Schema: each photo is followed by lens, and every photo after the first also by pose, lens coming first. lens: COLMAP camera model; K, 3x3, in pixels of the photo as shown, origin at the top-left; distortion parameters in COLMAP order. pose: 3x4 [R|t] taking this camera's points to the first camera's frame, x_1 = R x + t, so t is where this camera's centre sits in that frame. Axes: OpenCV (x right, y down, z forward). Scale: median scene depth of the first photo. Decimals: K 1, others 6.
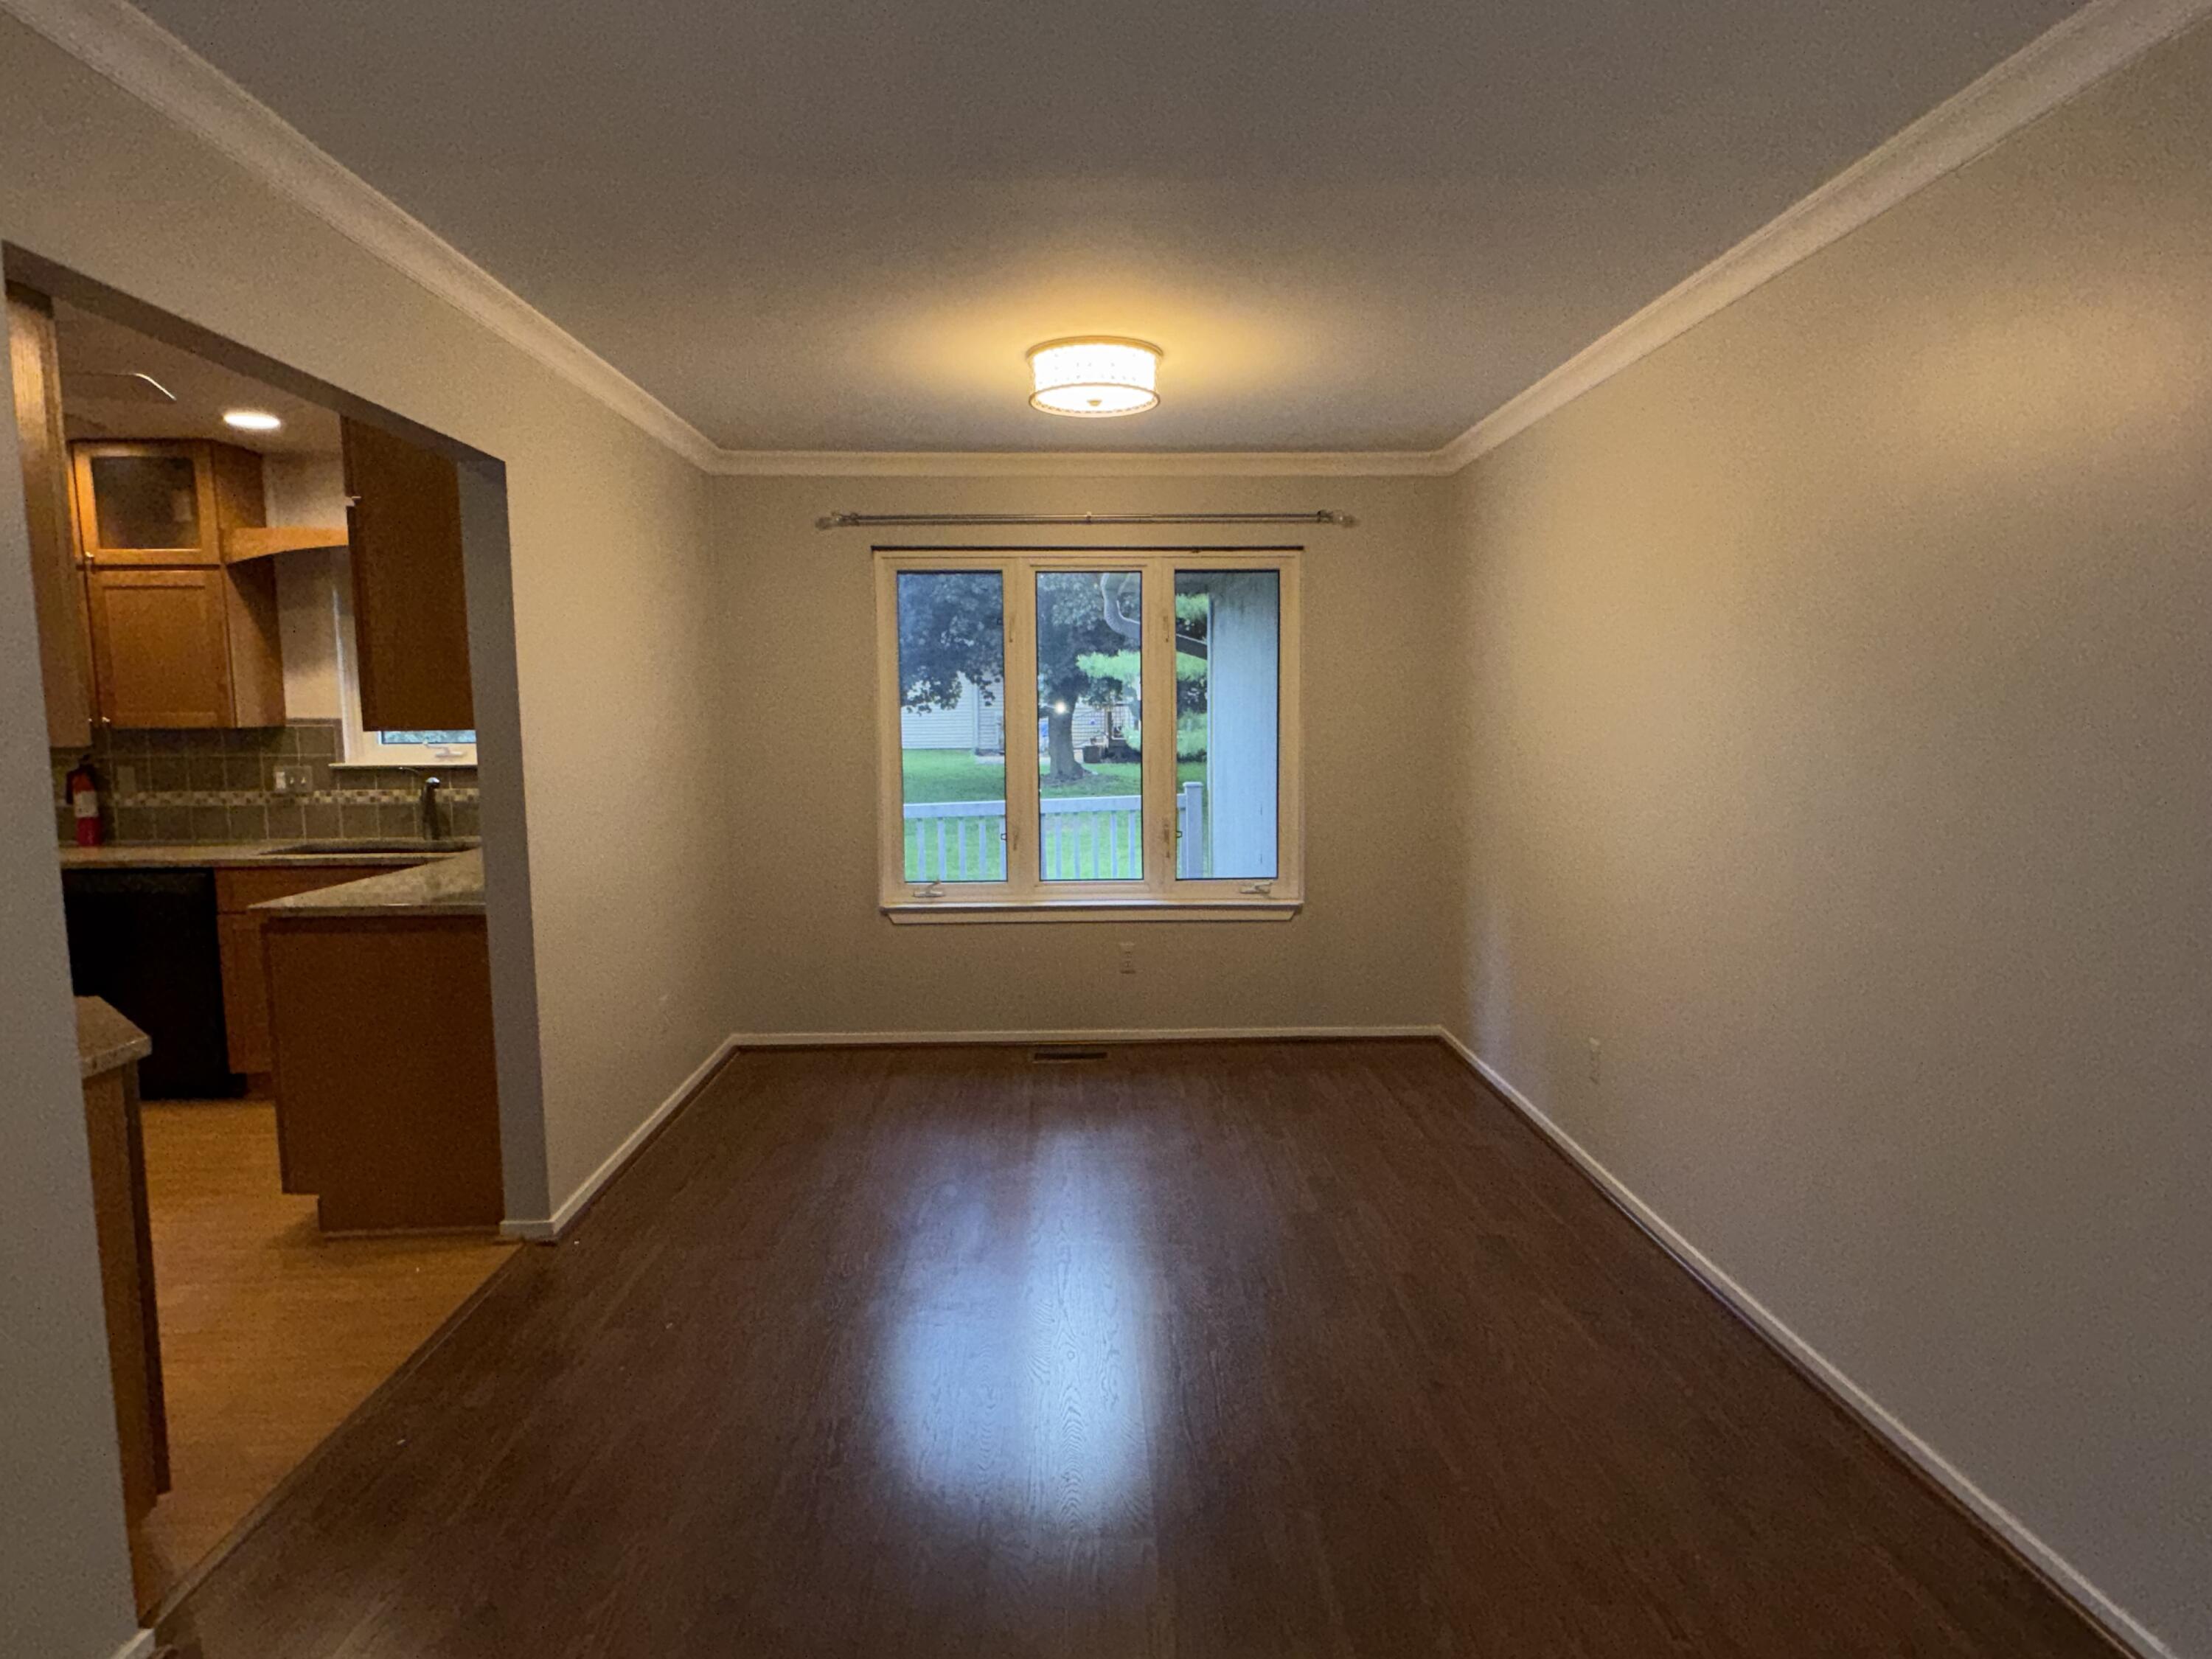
lens RADIAL K [[1233.9, 0, 1104.8], [0, 1233.9, 828.5], [0, 0, 1]] dist [-0.002226, -0.001163]
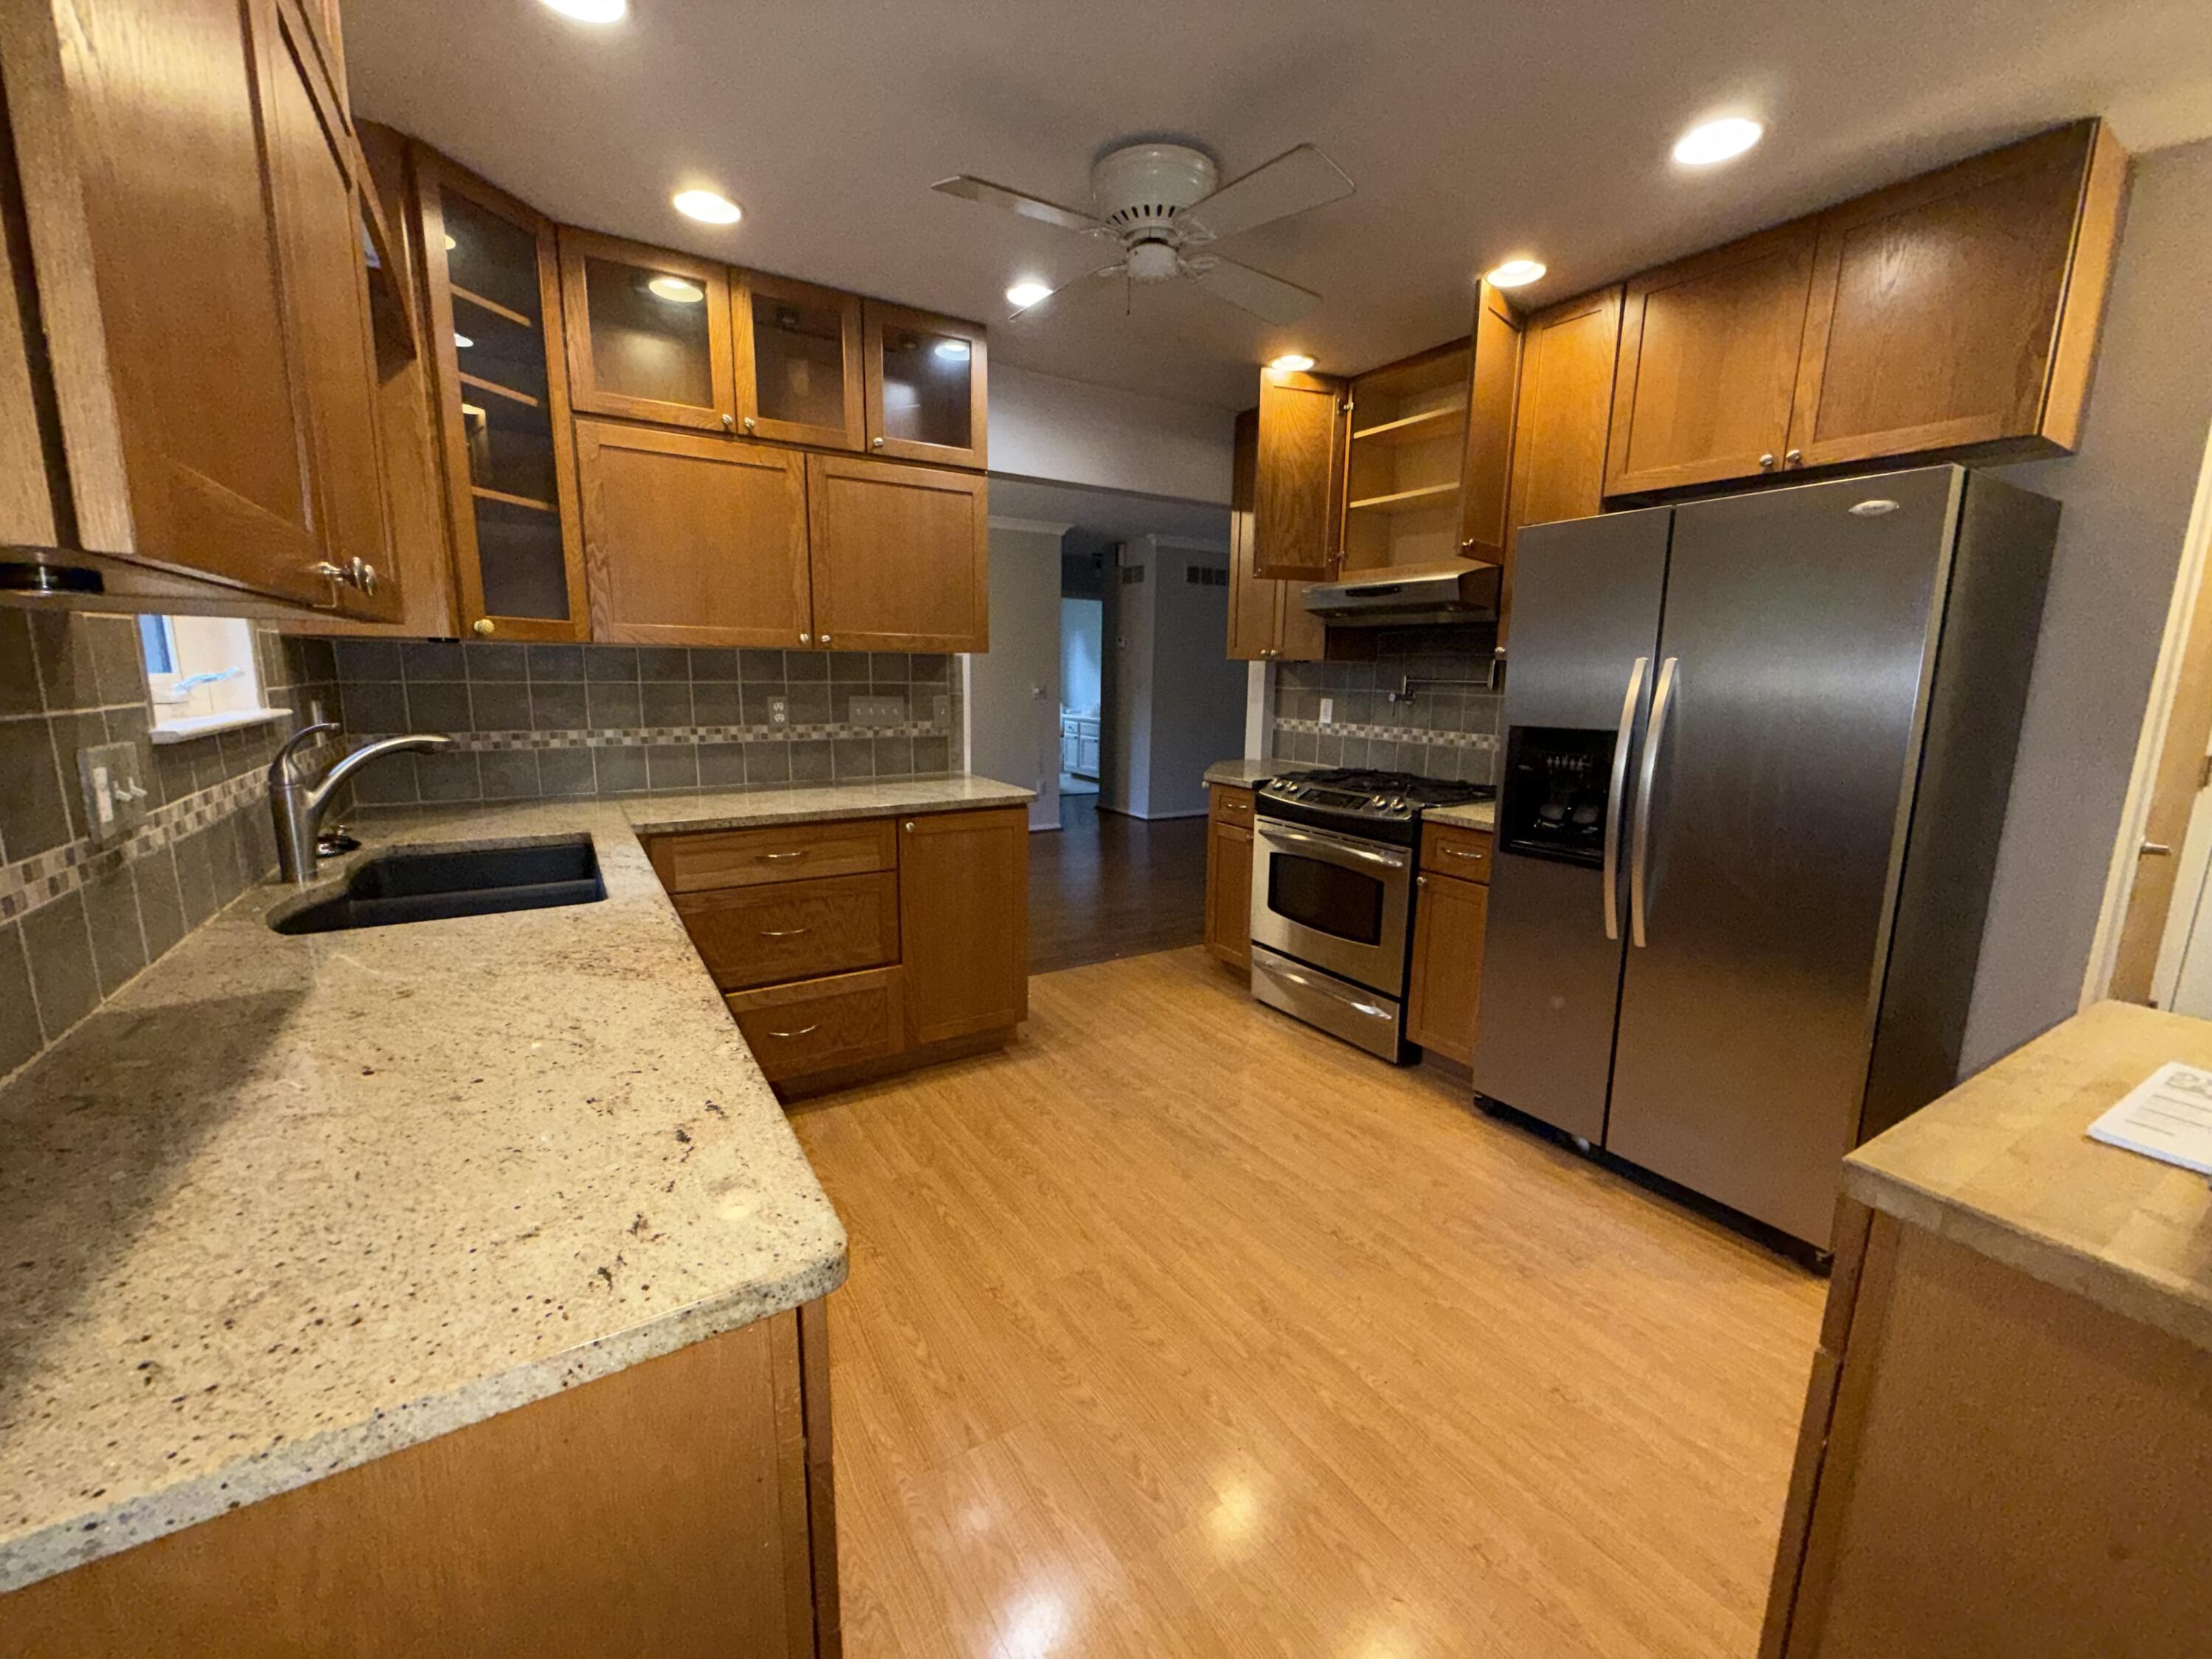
lens RADIAL K [[880.6, 0, 1099.6], [0, 880.6, 825.9], [0, 0, 1]] dist [0.001288, -0.000596]
pose [[-0.492942, -0.150088, 0.857019, -0.995621], [0.078773, 0.973265, 0.215755, -0.059731], [-0.866489, 0.173865, -0.467940, 0.907697]]
